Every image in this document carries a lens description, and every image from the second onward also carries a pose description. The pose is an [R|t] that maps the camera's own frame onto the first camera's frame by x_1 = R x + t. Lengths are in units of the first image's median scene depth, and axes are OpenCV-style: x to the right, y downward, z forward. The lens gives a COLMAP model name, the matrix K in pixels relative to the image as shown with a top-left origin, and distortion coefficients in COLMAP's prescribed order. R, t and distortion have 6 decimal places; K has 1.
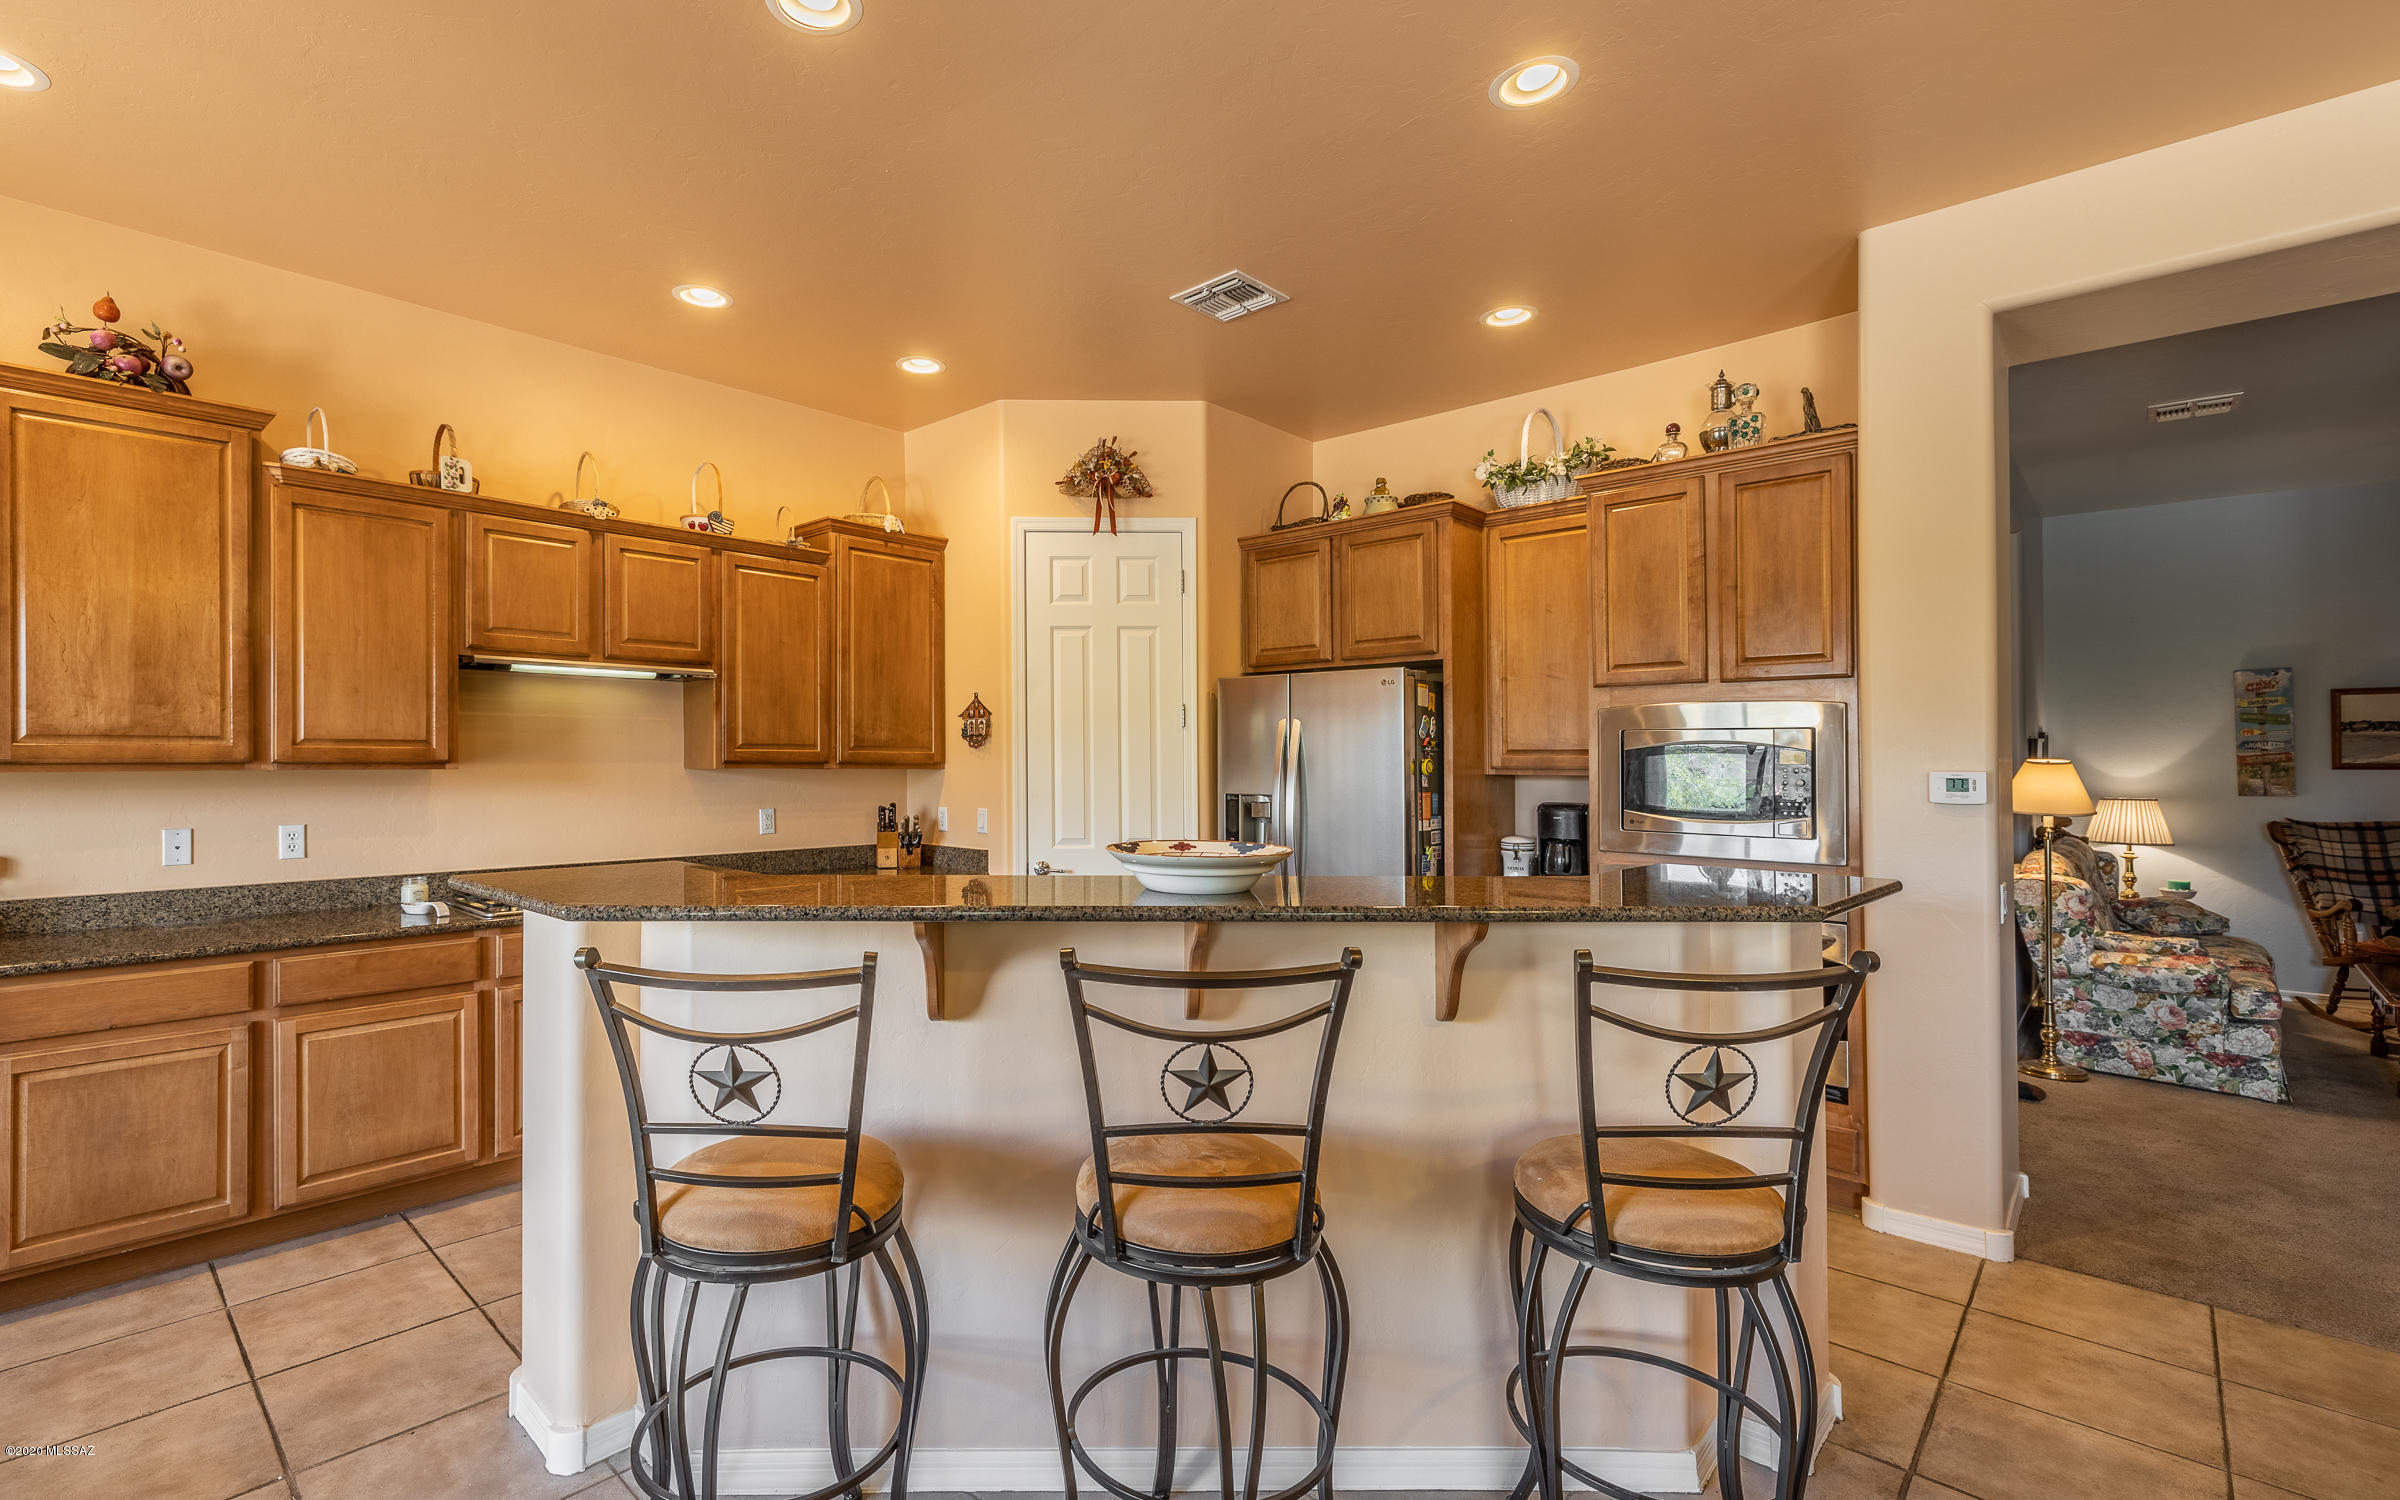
lens RADIAL K [[1045.1, 0, 1169.4], [0, 1045.1, 750.9], [0, 0, 1]] dist [0.002491, 0.000464]
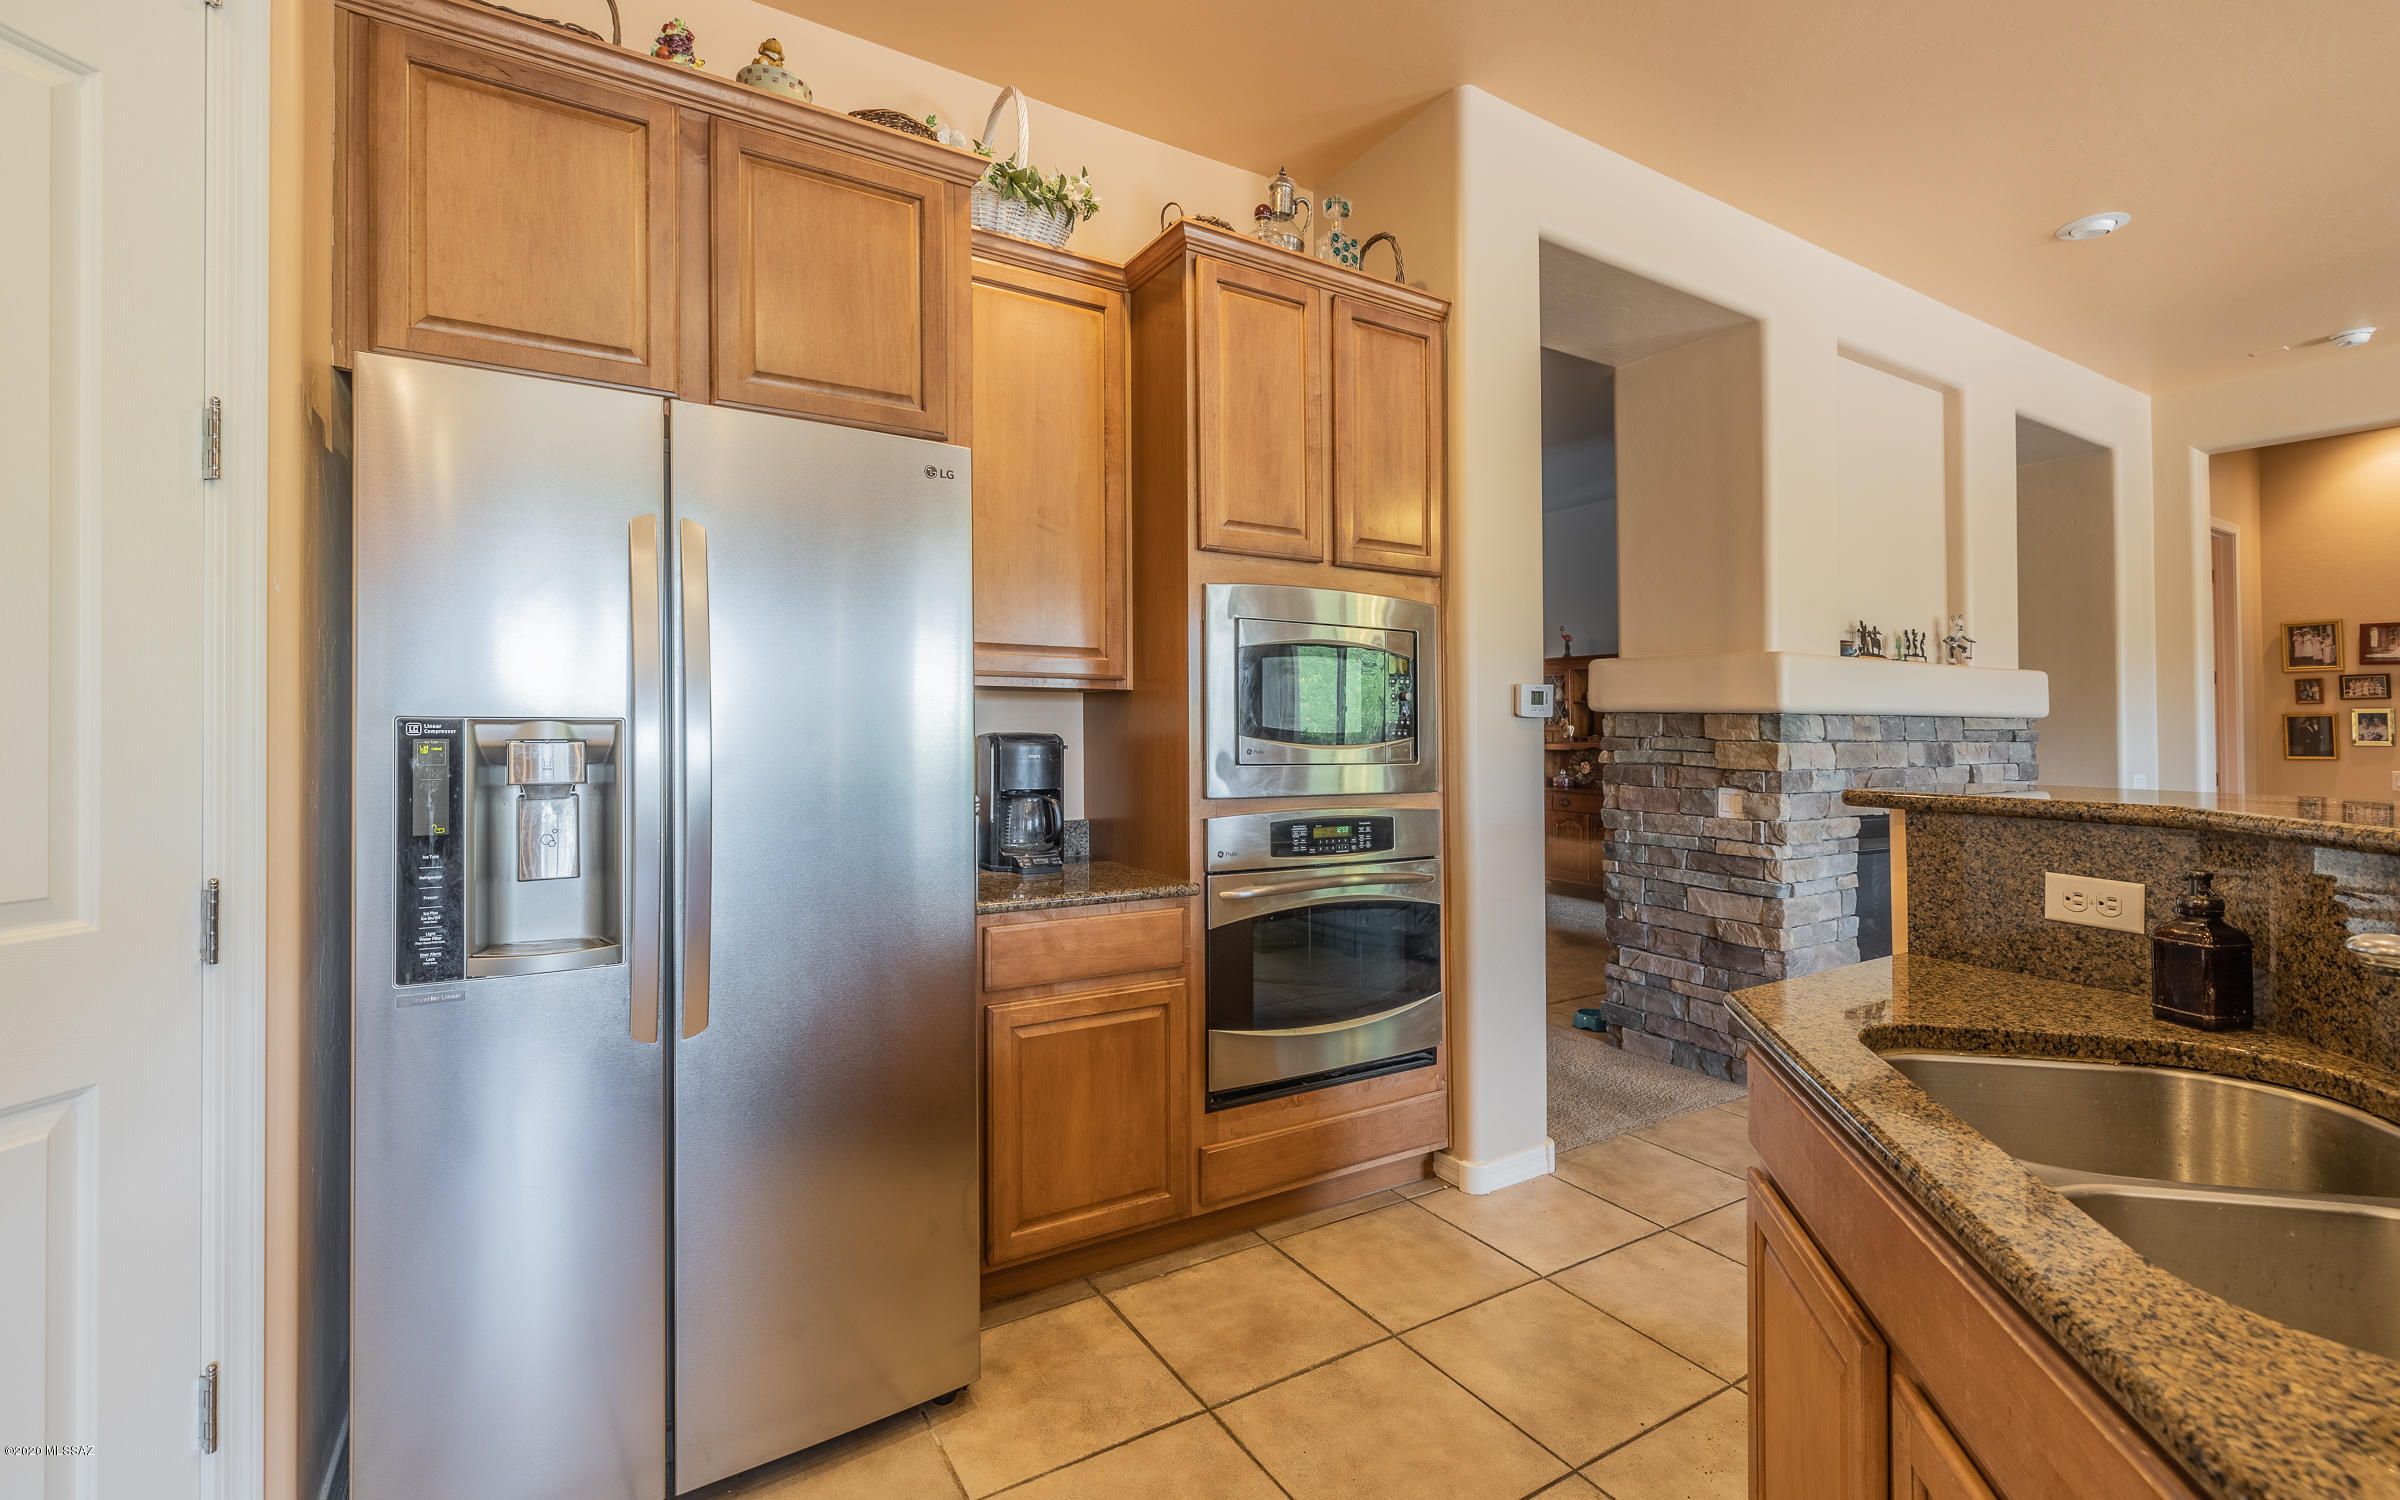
lens RADIAL K [[1045.1, 0, 1152.5], [0, 1045.1, 695.7], [0, 0, 1]] dist [0.002491, 0.000464]
pose [[0.286746, 0.024212, 0.957701, -0.236686], [-0.015420, 0.999668, -0.020656, 0.046529], [-0.957882, -0.008845, 0.287024, 0.882403]]
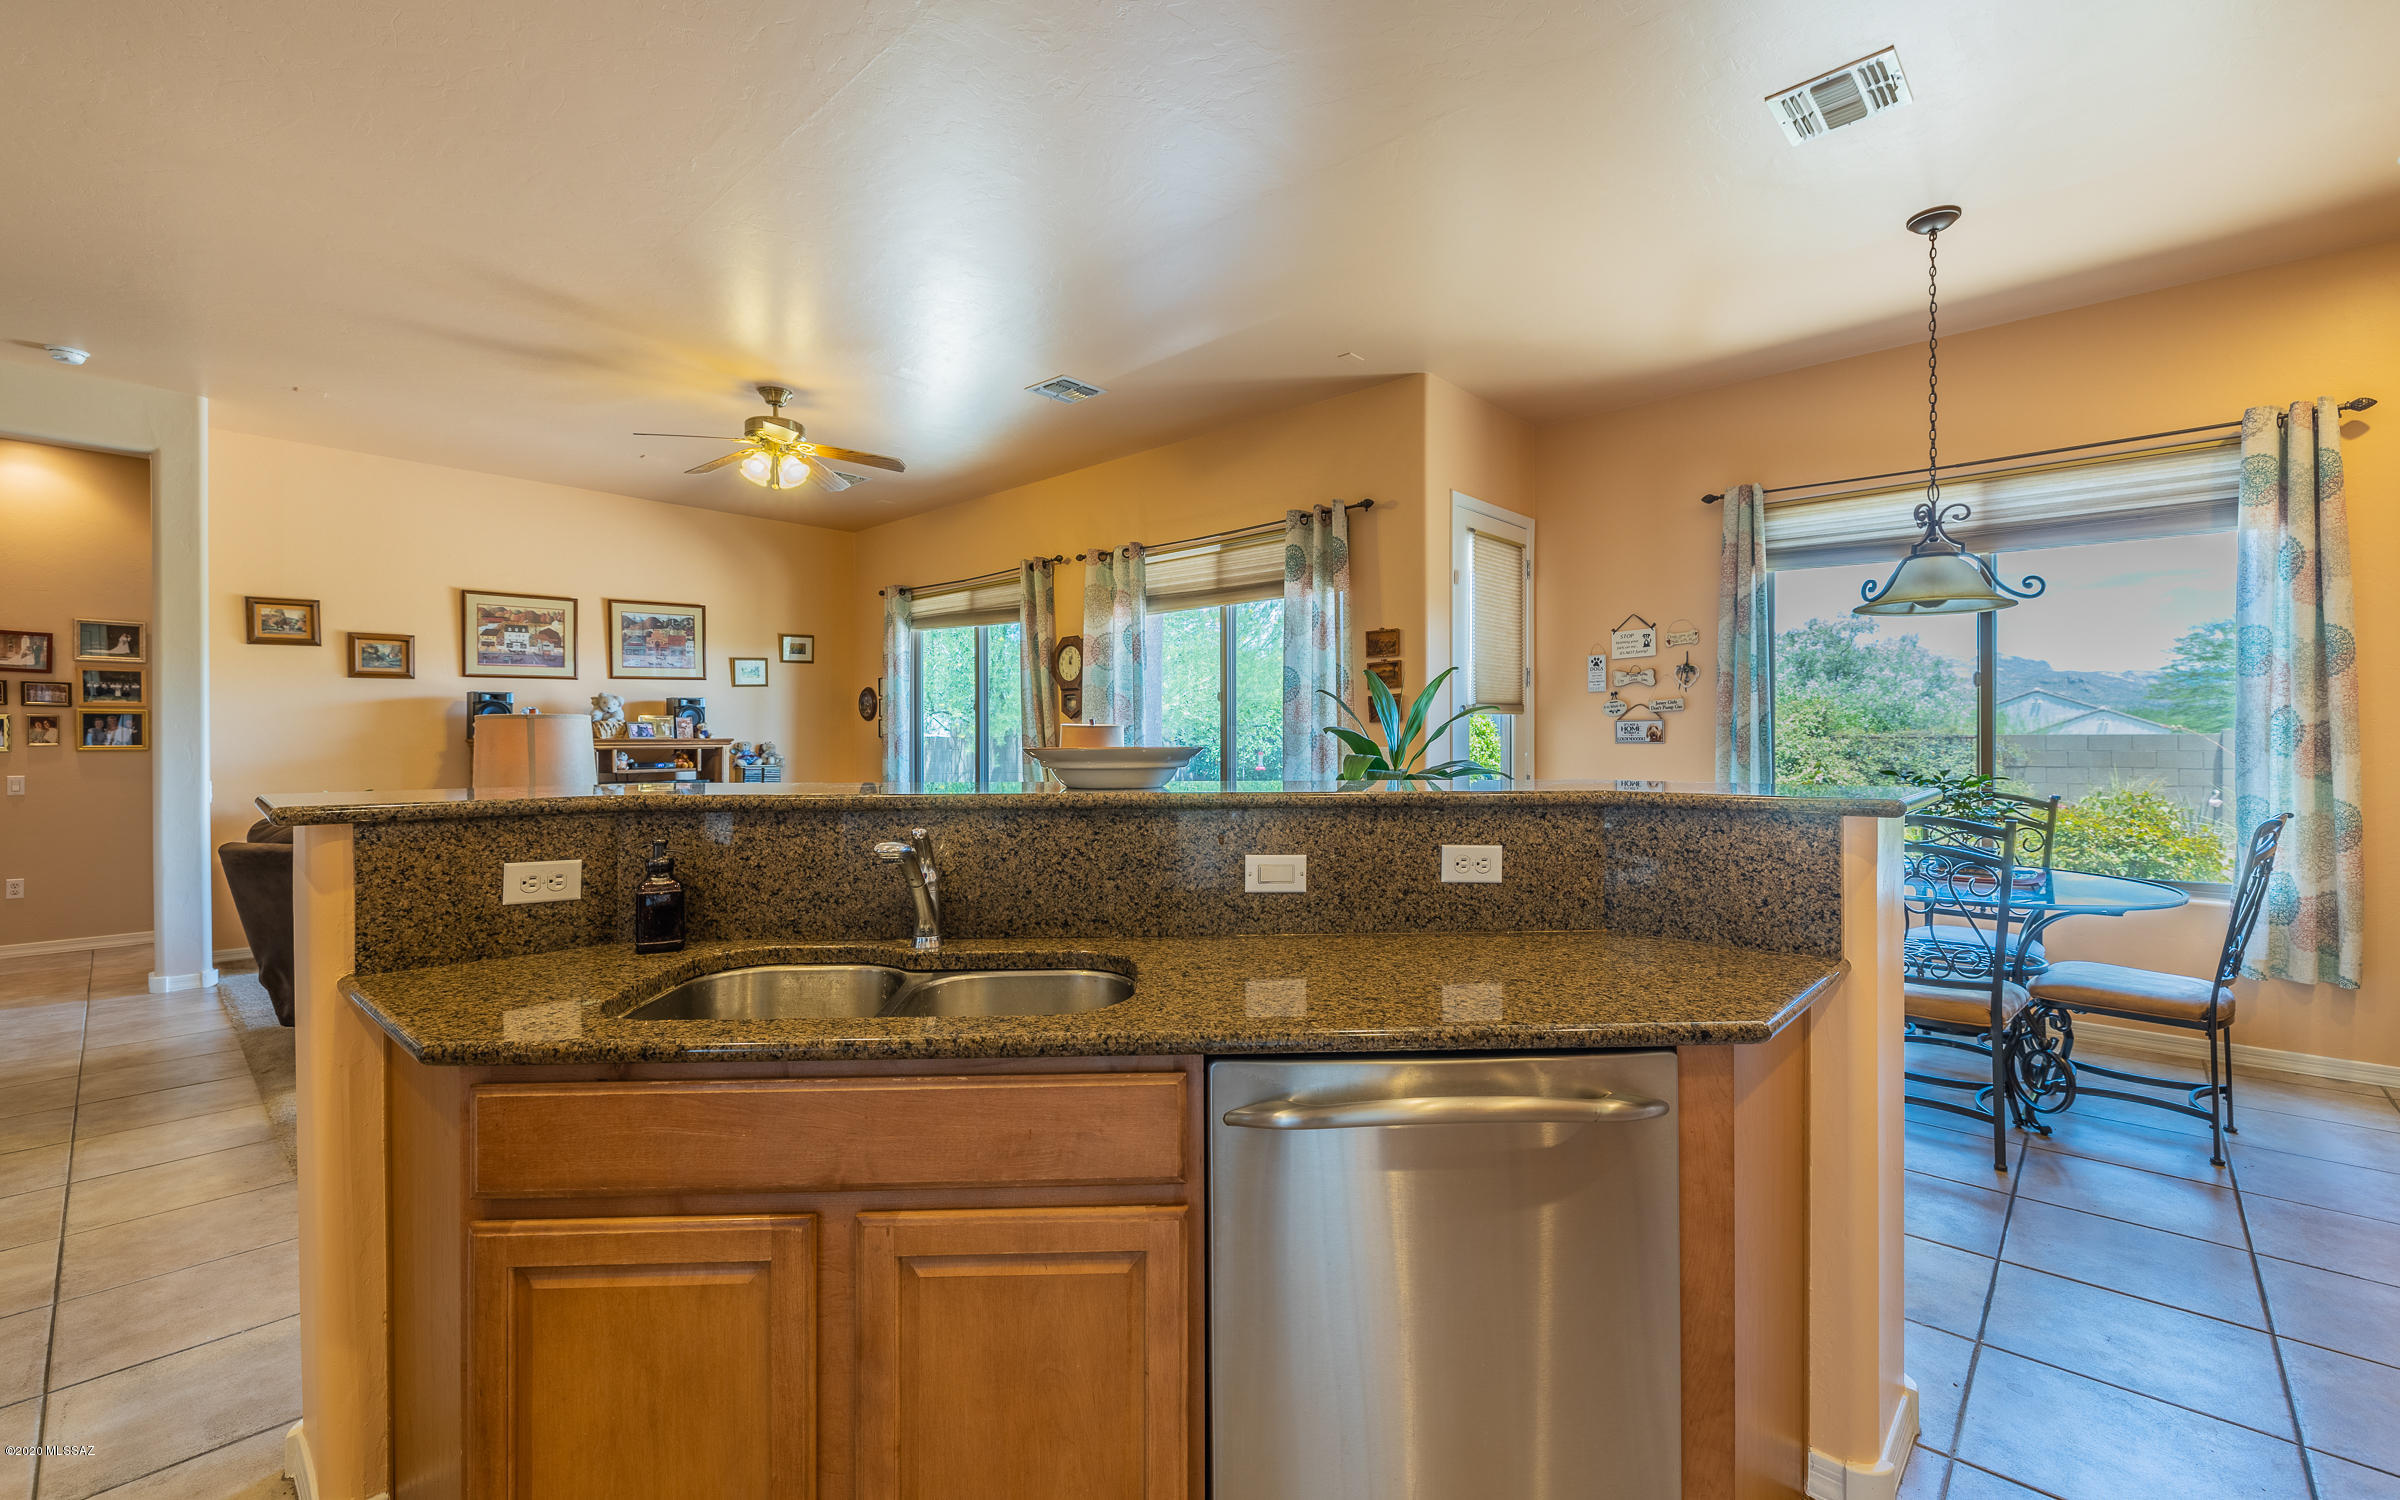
lens RADIAL K [[1004.3, 0, 1232.9], [0, 1004.3, 743.0], [0, 0, 1]] dist [-0.003307, 0.000795]
pose [[-0.999880, -0.002012, -0.015355, -0.045846], [-0.001942, 0.999988, -0.004527, 0.050021], [0.015364, -0.004497, -0.999872, 1.126119]]
